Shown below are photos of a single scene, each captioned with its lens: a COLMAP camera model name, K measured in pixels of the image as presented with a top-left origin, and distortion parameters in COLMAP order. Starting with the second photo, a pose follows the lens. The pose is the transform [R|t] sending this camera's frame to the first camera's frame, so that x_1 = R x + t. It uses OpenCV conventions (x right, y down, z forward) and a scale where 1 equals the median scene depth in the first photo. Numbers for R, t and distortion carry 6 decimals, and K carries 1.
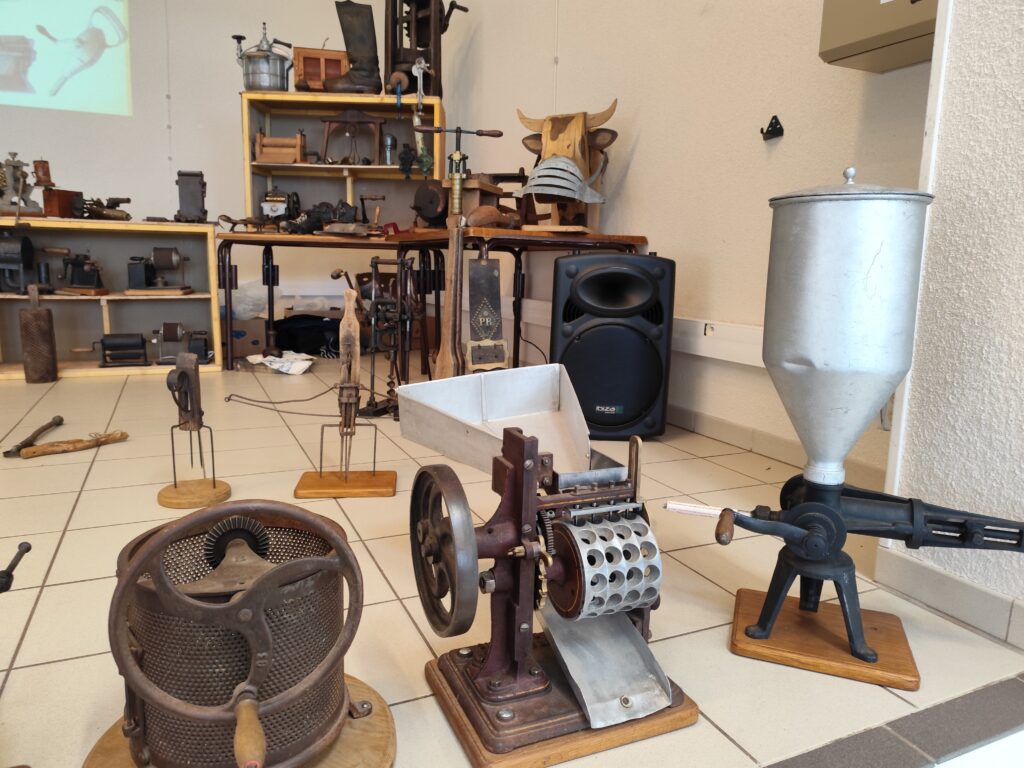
lens RADIAL K [[713.2, 0, 510.0], [0, 713.2, 383.9], [0, 0, 1]] dist [0.008902, -0.012002]
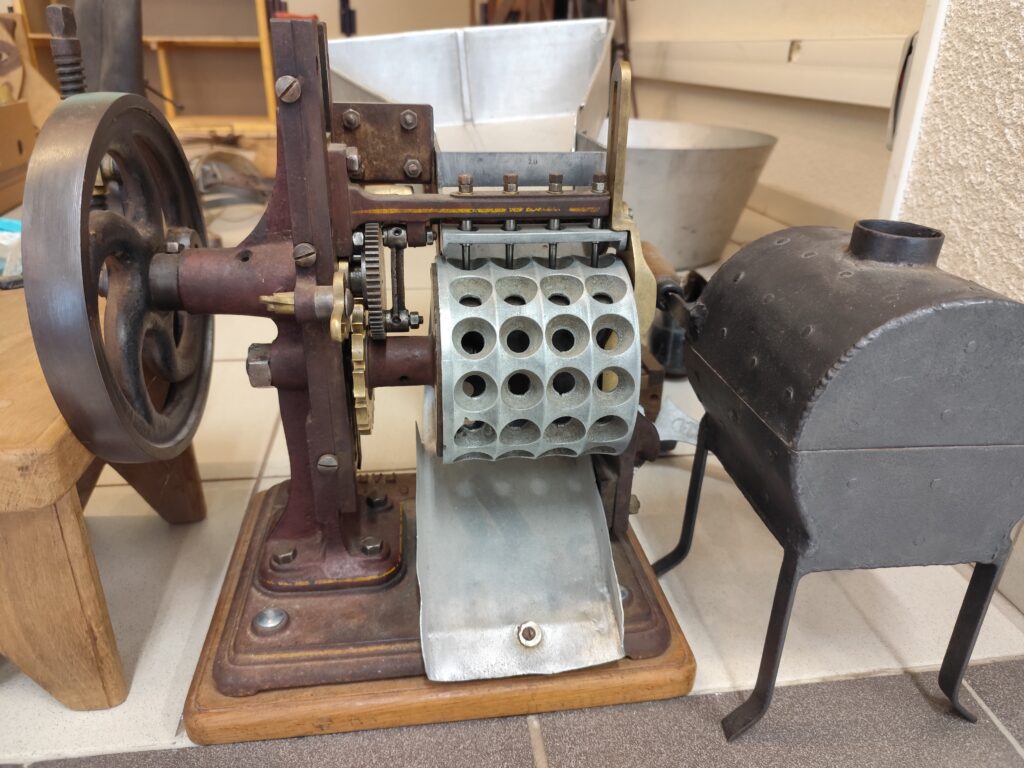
lens RADIAL K [[713.2, 0, 510.9], [0, 713.2, 380.2], [0, 0, 1]] dist [0.008902, -0.012002]
pose [[0.960860, 0.104334, -0.256638, 0.253988], [-0.035062, 0.964721, 0.260928, 0.152723], [0.274808, -0.241717, 0.930620, 0.584773]]
